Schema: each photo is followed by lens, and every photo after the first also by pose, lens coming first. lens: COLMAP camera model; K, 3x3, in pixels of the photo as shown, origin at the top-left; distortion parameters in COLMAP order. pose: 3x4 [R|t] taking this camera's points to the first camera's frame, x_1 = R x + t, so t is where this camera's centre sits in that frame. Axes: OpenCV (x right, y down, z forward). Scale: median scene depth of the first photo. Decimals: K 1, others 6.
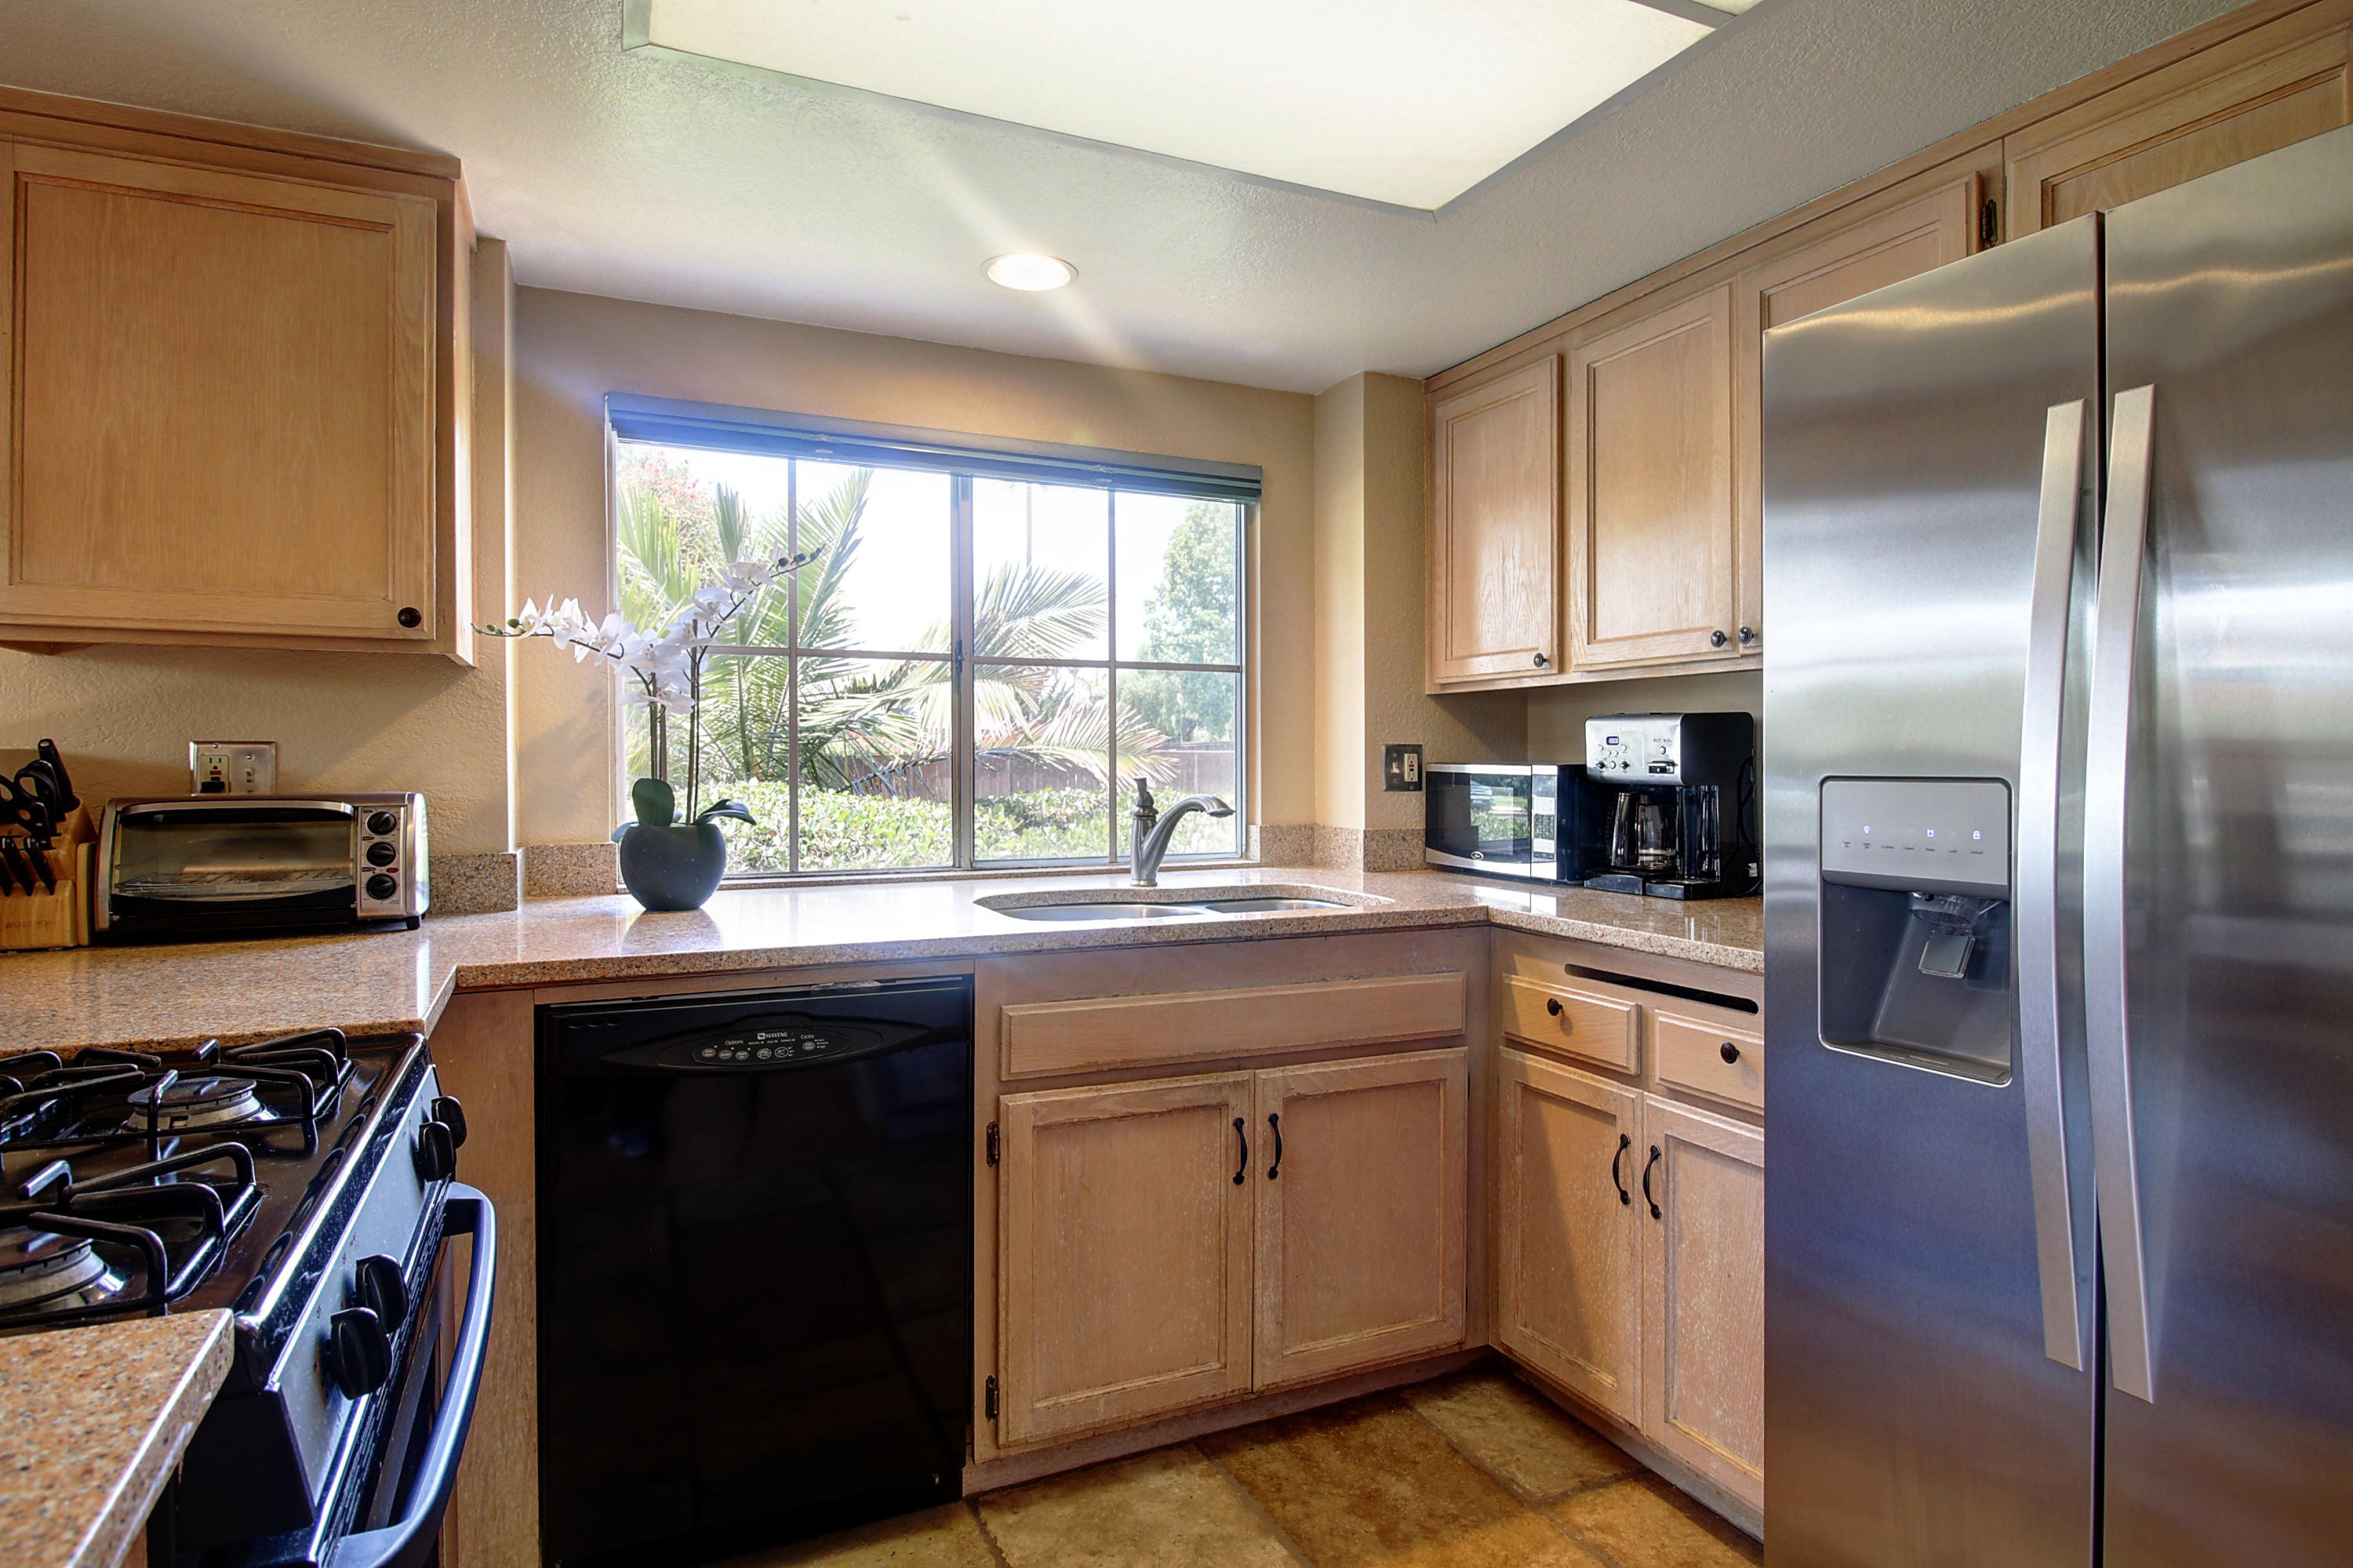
lens RADIAL K [[1268.1, 0, 1176.4], [0, 1268.1, 772.0], [0, 0, 1]] dist [-0.000485, -0.001513]
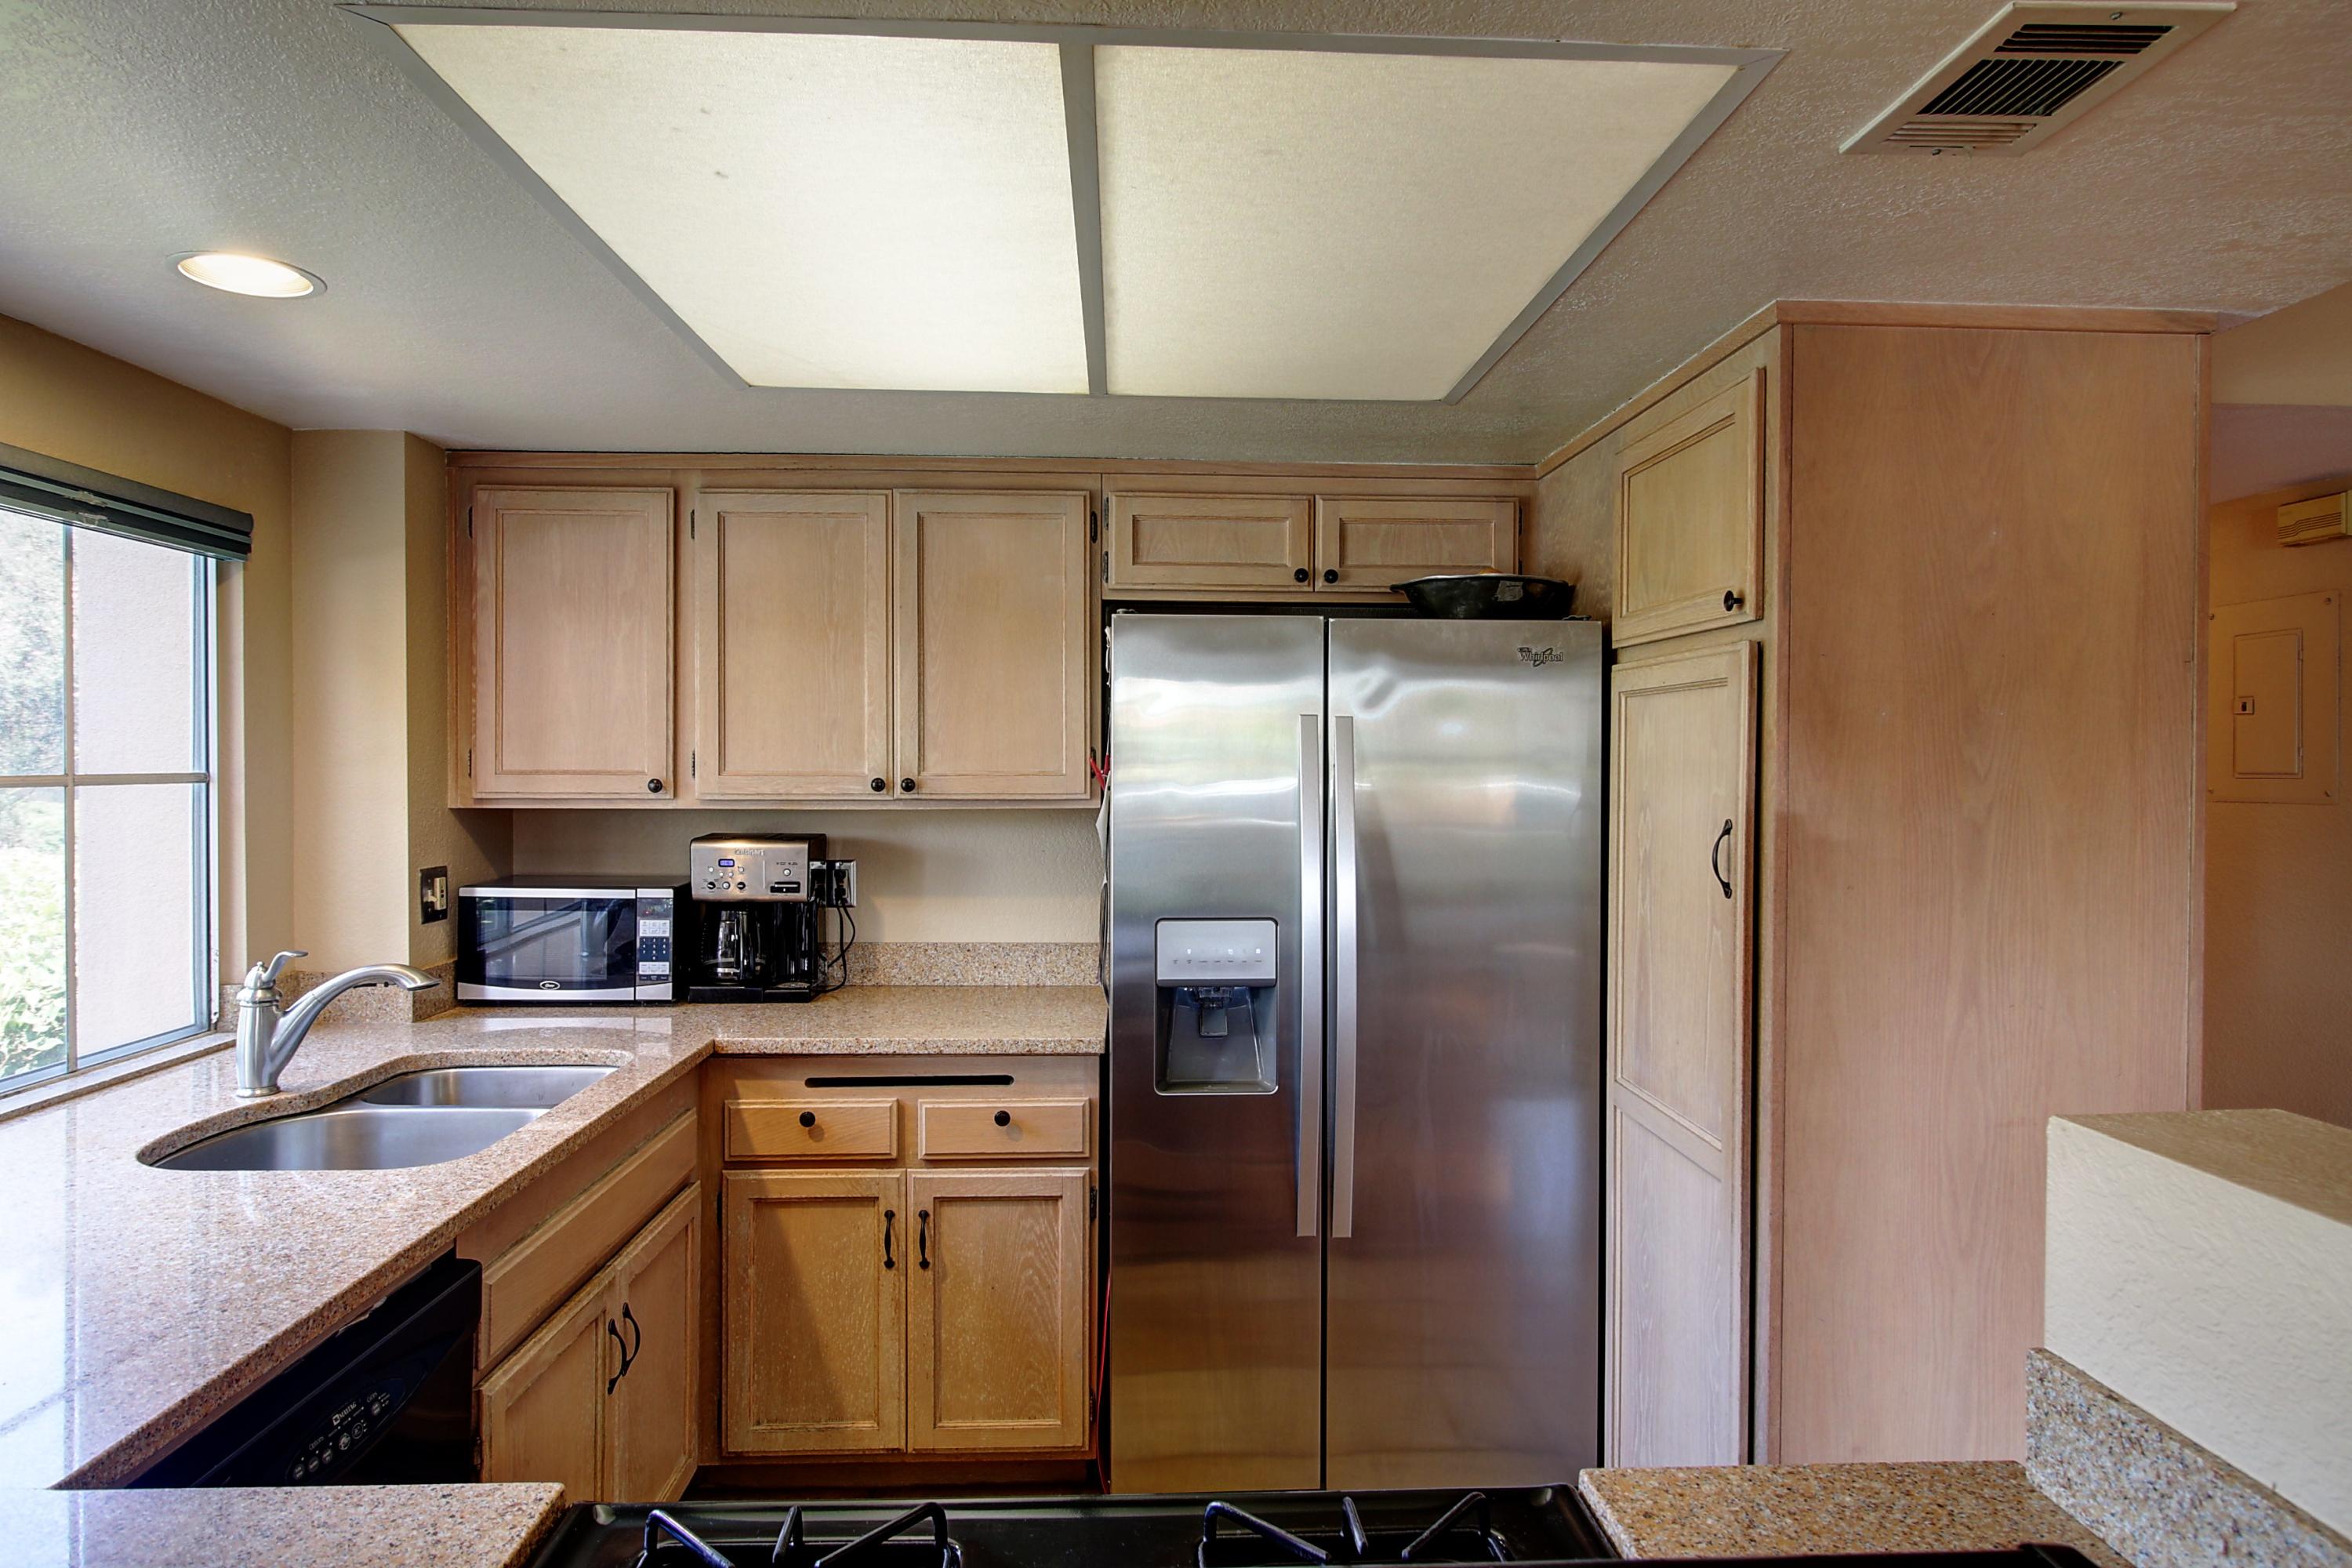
lens RADIAL K [[1384.9, 0, 1180.3], [0, 1384.9, 780.5], [0, 0, 1]] dist [-0.002700, 0.000591]
pose [[0.380917, -0.008718, 0.924568, -0.633836], [0.005322, 0.999960, 0.007236, -0.108090], [-0.924594, 0.002165, 0.380948, 0.211244]]
